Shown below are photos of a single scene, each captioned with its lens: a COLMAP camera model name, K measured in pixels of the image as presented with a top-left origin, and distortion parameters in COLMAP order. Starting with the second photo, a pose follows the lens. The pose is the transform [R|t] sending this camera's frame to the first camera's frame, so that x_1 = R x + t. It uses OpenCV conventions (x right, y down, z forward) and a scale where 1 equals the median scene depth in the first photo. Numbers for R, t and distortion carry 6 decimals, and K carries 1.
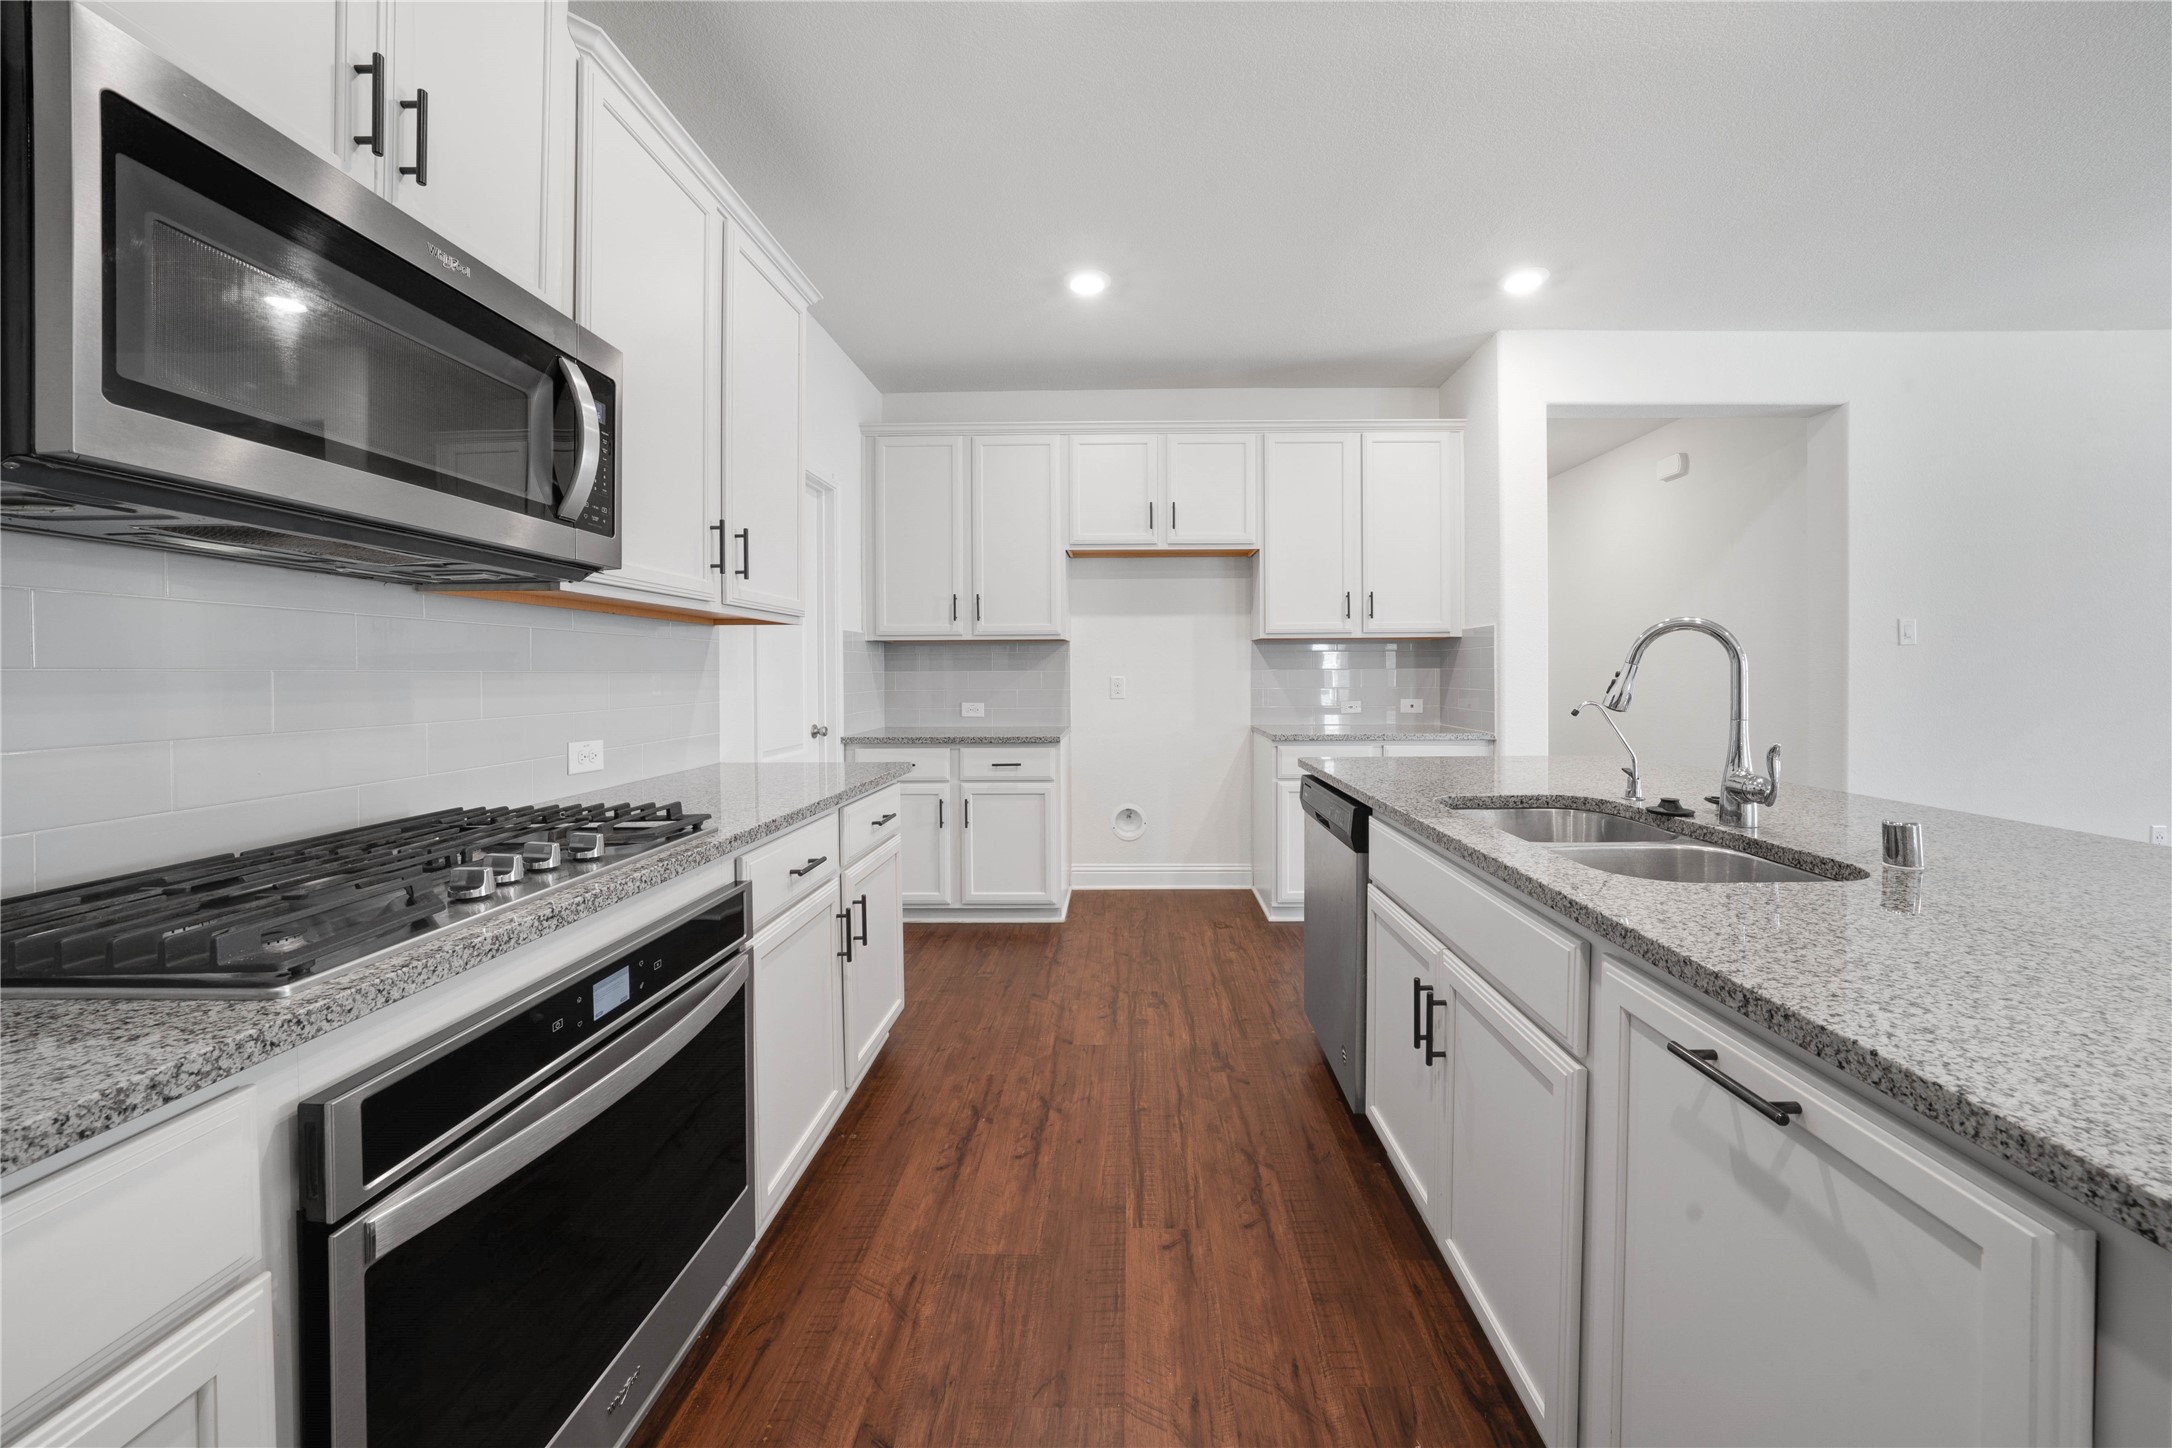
lens RADIAL K [[753.9, 0, 1148.9], [0, 753.9, 681.2], [0, 0, 1]] dist [-0.008403, 0.001533]
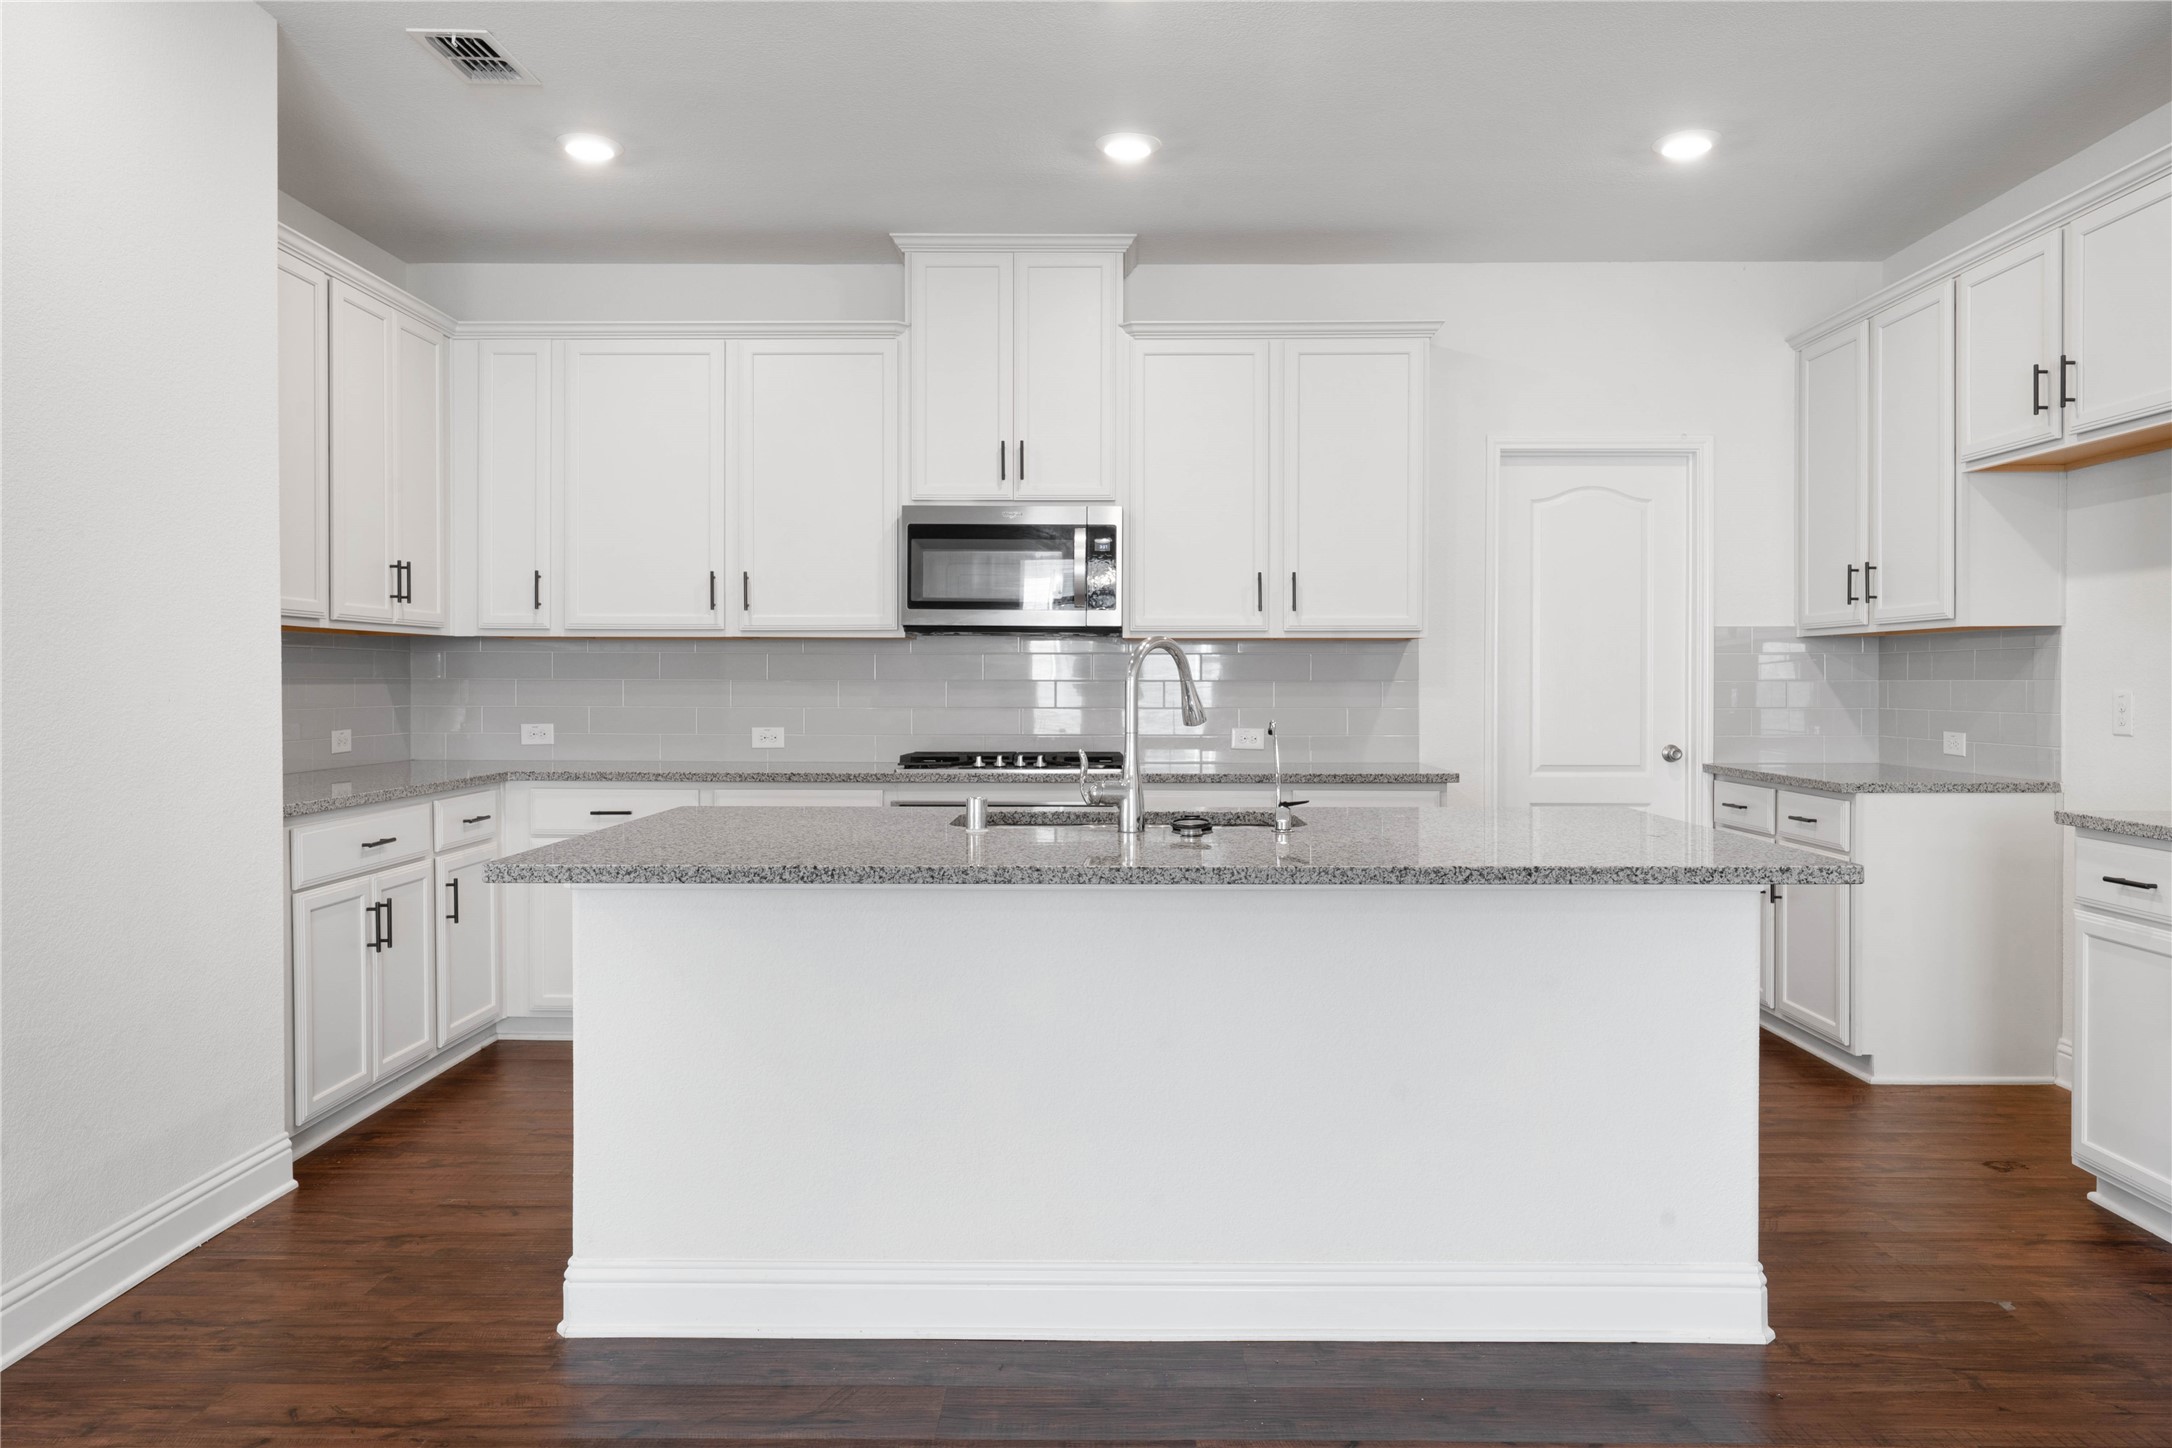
lens RADIAL K [[1471.6, 0, 1099.8], [0, 1471.6, 691.4], [0, 0, 1]] dist [0.000623, 0.001564]
pose [[-0.034459, 0.012154, -0.999332, 2.169992], [-0.009618, 0.999876, 0.012492, -0.028222], [0.999360, 0.010042, -0.034338, 0.762708]]
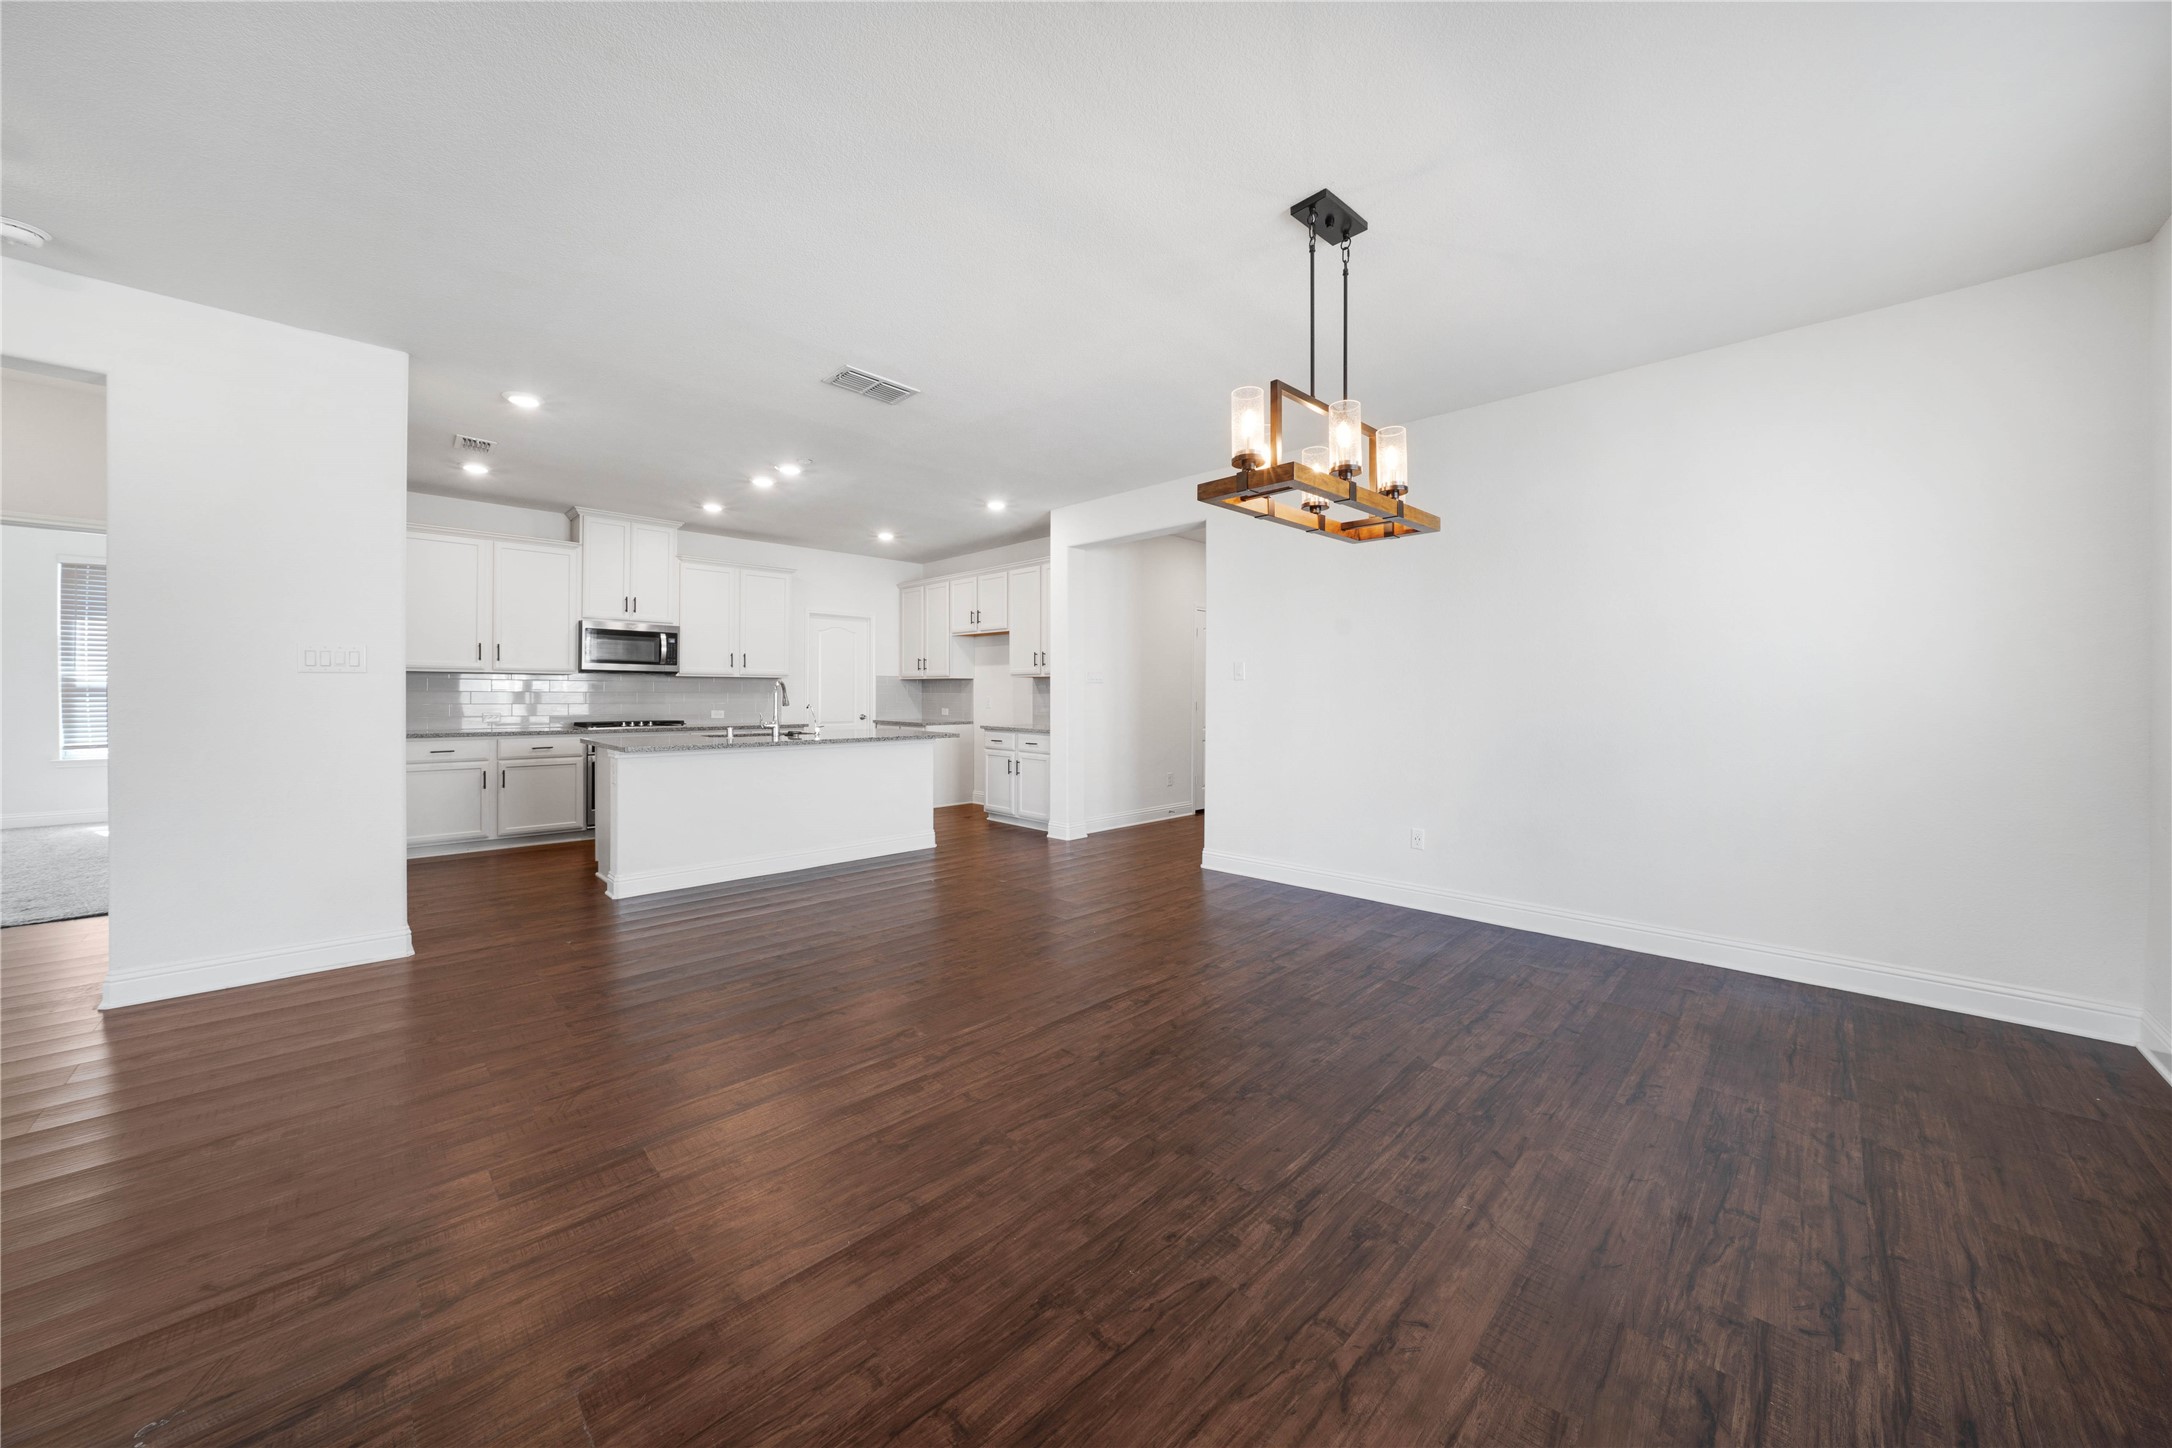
lens RADIAL K [[753.9, 0, 1096.8], [0, 753.9, 718.1], [0, 0, 1]] dist [-0.008403, 0.001533]
pose [[0.696695, 0.034075, -0.716558, 3.487677], [-0.016484, 0.999368, 0.031496, -0.038622], [0.717179, -0.010132, 0.696816, -0.381688]]
